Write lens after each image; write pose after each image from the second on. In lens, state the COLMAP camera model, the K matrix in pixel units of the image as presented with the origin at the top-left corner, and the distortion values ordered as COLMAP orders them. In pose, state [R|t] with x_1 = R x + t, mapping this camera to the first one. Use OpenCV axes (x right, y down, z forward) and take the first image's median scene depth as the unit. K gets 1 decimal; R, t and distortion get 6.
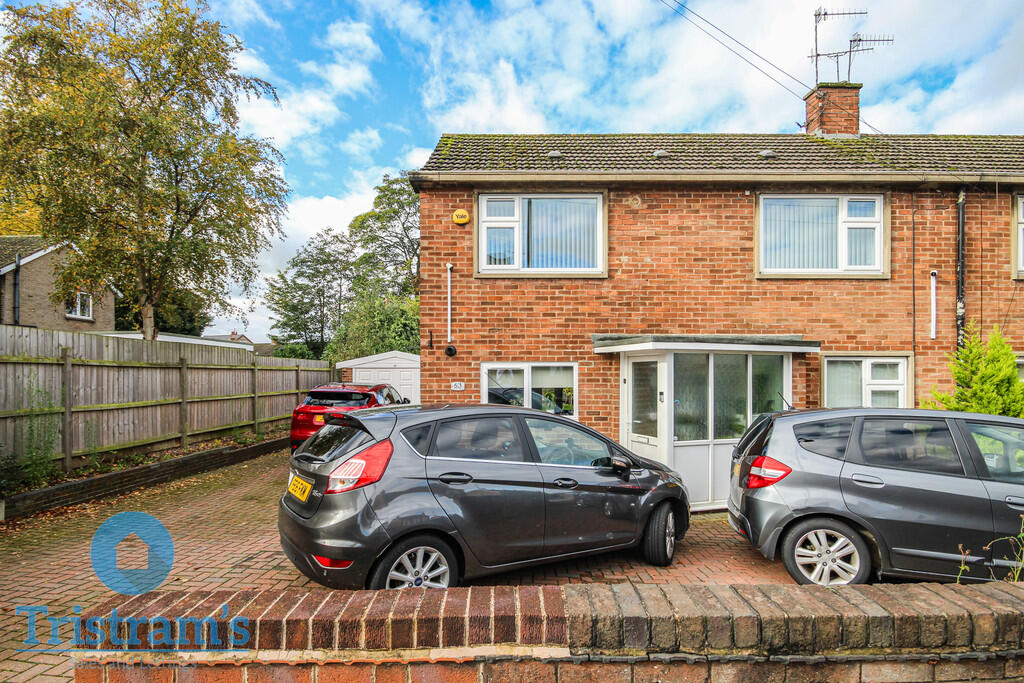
lens RADIAL K [[493.2, 0, 521.1], [0, 493.2, 375.3], [0, 0, 1]] dist [0.005759, -0.000621]
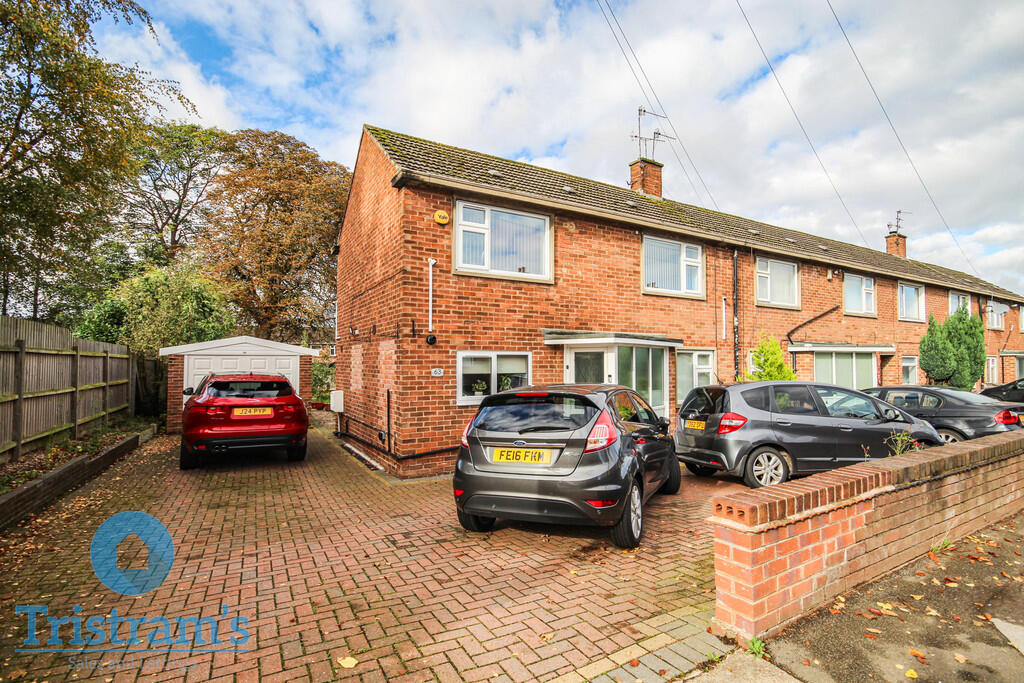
lens RADIAL K [[493.2, 0, 509.2], [0, 493.2, 344.5], [0, 0, 1]] dist [0.005759, -0.000621]
pose [[0.858213, 0.018920, 0.512945, -0.558257], [0.001211, 0.999243, -0.038884, 0.003027], [-0.513293, 0.033992, 0.857540, -0.005624]]
